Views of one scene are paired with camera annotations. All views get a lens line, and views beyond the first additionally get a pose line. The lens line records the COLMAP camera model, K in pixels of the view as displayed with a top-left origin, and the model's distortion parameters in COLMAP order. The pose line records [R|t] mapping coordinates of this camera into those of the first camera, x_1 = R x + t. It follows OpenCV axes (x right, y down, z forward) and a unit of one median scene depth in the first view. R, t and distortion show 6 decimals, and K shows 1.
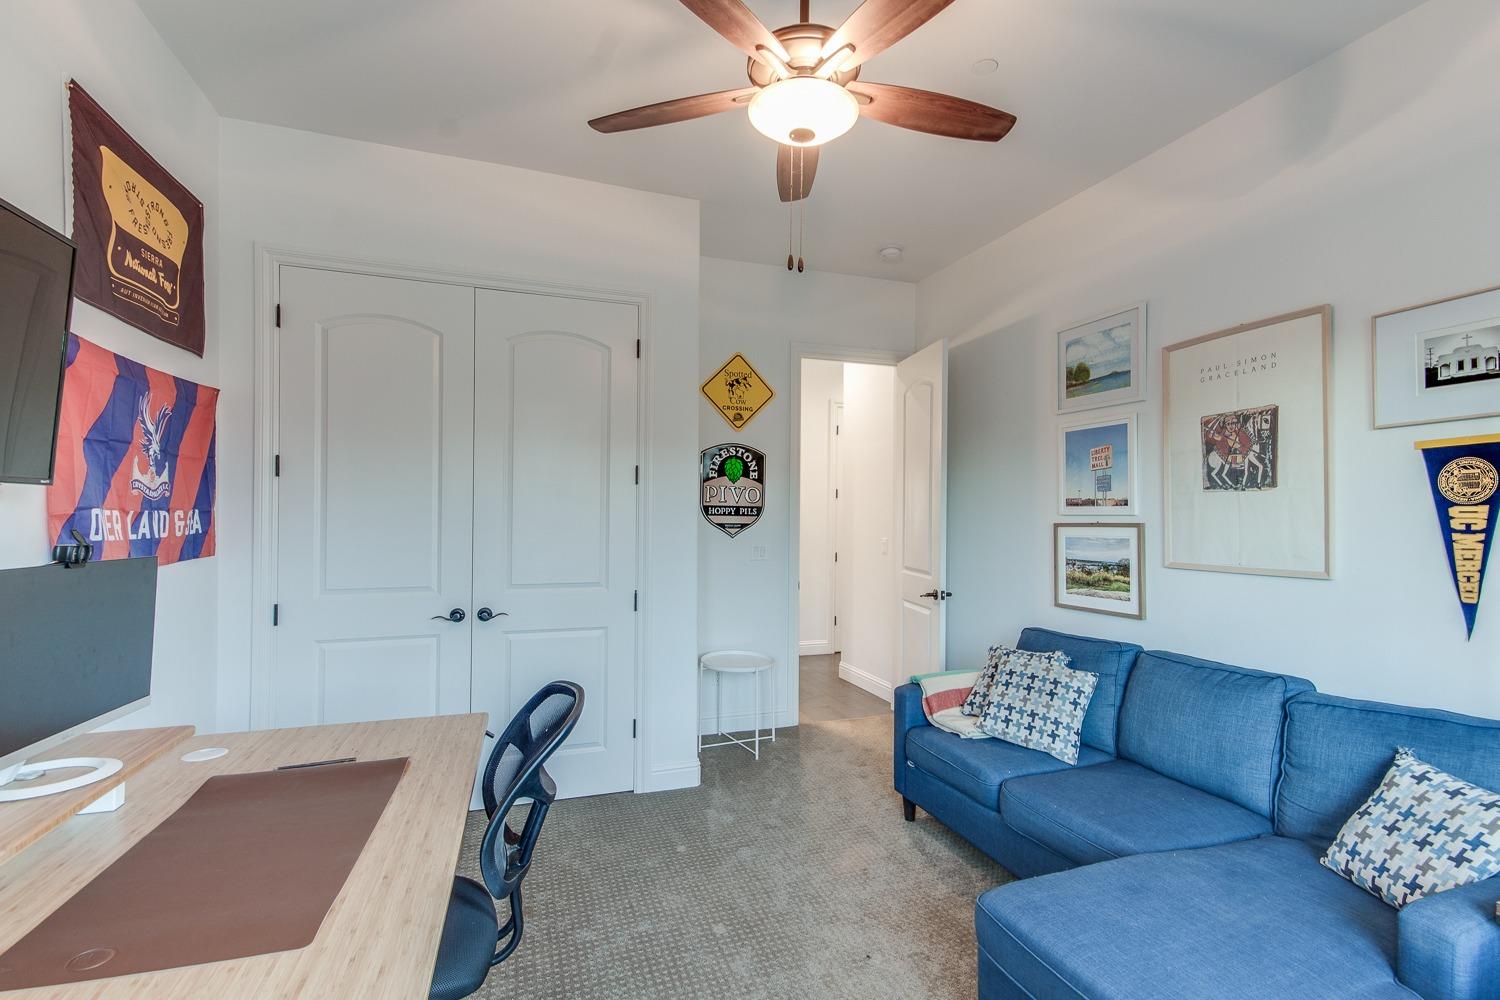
lens RADIAL K [[694.2, 0, 750.0], [0, 694.2, 500.0], [0, 0, 1]] dist [0.000271, 0.000059]
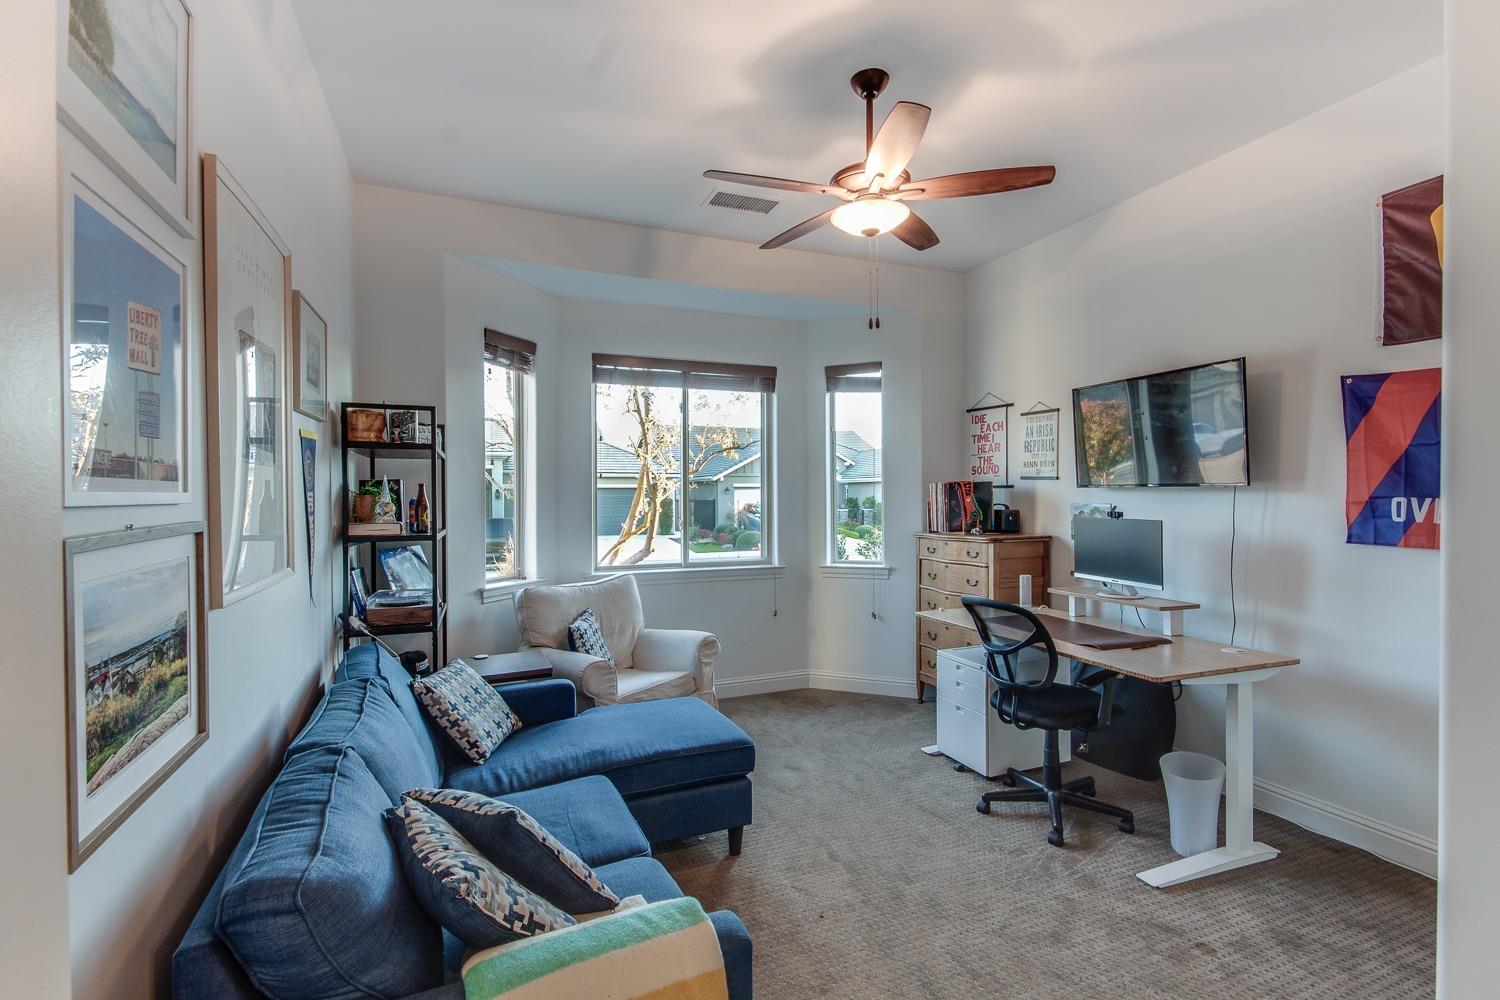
lens RADIAL K [[694.2, 0, 750.0], [0, 694.2, 500.0], [0, 0, 1]] dist [0.000271, 0.000059]
pose [[-0.998262, -0.001441, -0.058910, 0.229797], [-0.000407, 0.999846, -0.017563, 0.025546], [0.058926, -0.017508, -0.998109, 1.367677]]
